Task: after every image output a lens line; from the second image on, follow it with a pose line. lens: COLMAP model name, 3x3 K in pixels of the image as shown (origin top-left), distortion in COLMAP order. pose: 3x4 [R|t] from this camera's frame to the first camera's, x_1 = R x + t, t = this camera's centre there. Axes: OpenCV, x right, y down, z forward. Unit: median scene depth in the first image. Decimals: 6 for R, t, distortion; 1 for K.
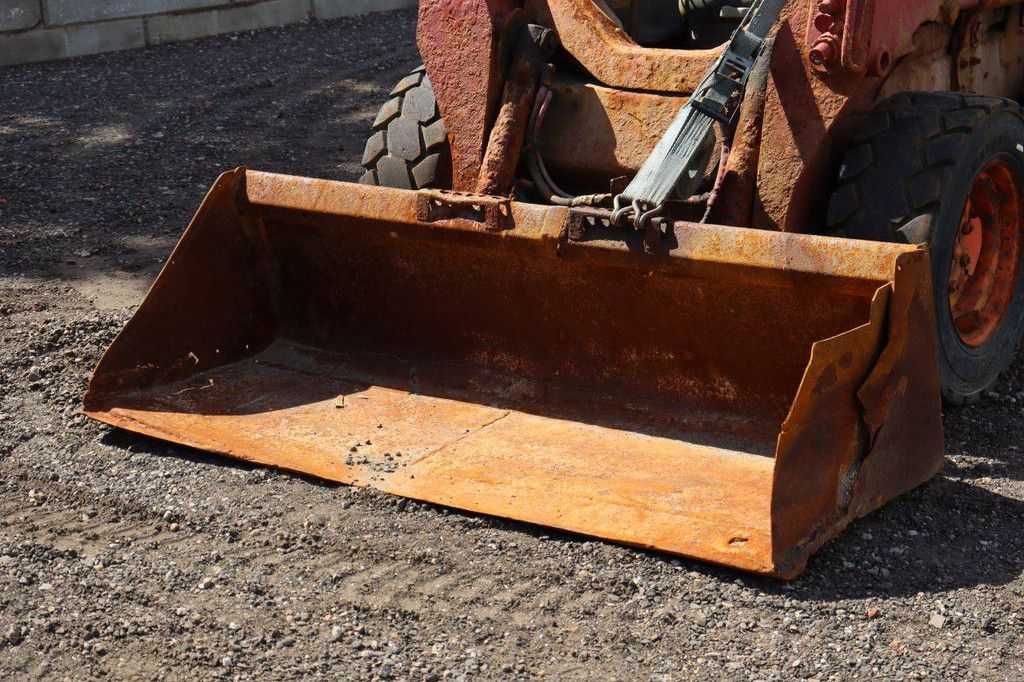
lens RADIAL K [[1985.6, 0, 521.9], [0, 1985.6, 336.8], [0, 0, 1]] dist [0.258172, 0.257503]
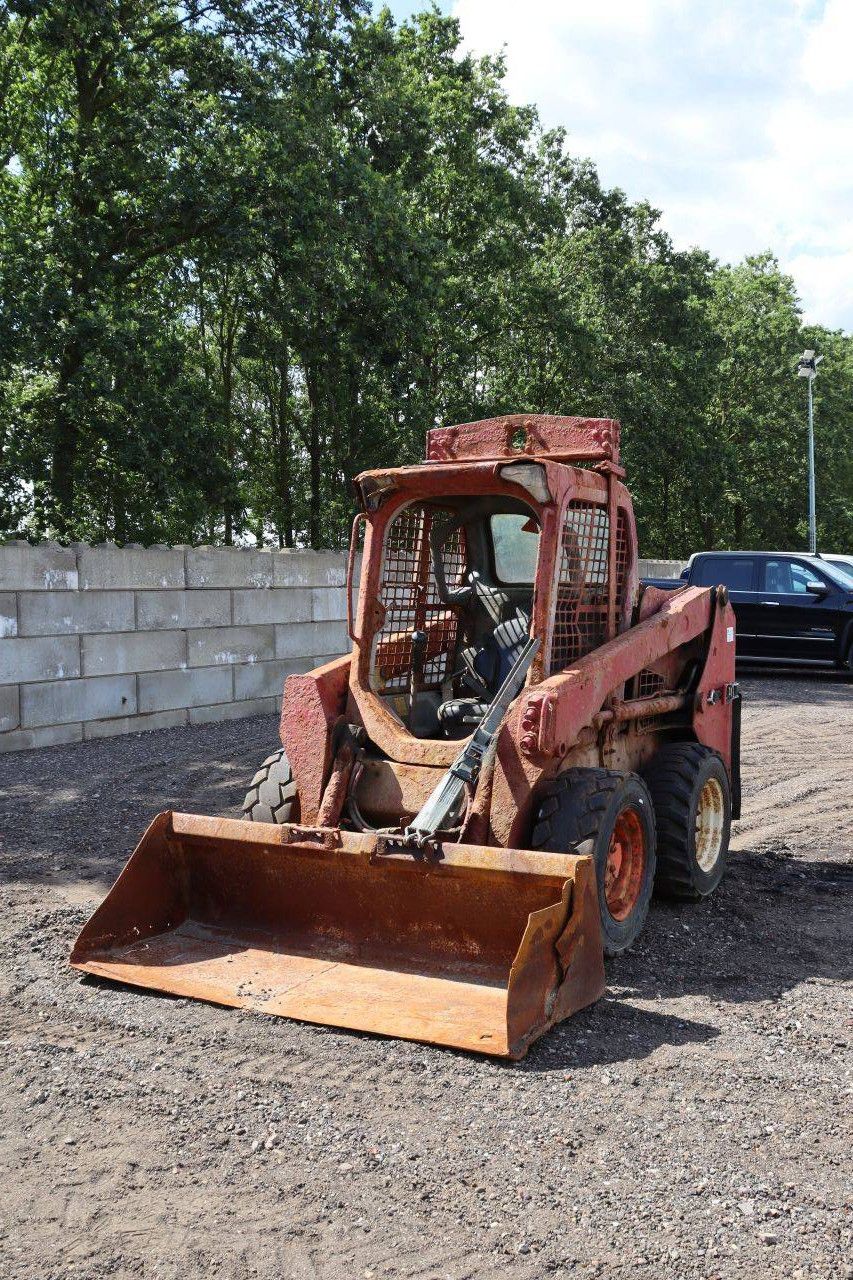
lens RADIAL K [[1338.9, 0, 439.0], [0, 1338.9, 642.4], [0, 0, 1]] dist [-0.092750, 0.164420]
pose [[0.995239, 0.014850, 0.096322, -0.033455], [0.006623, 0.975734, -0.218858, 0.021323], [-0.097235, 0.218454, 0.970991, -0.102272]]
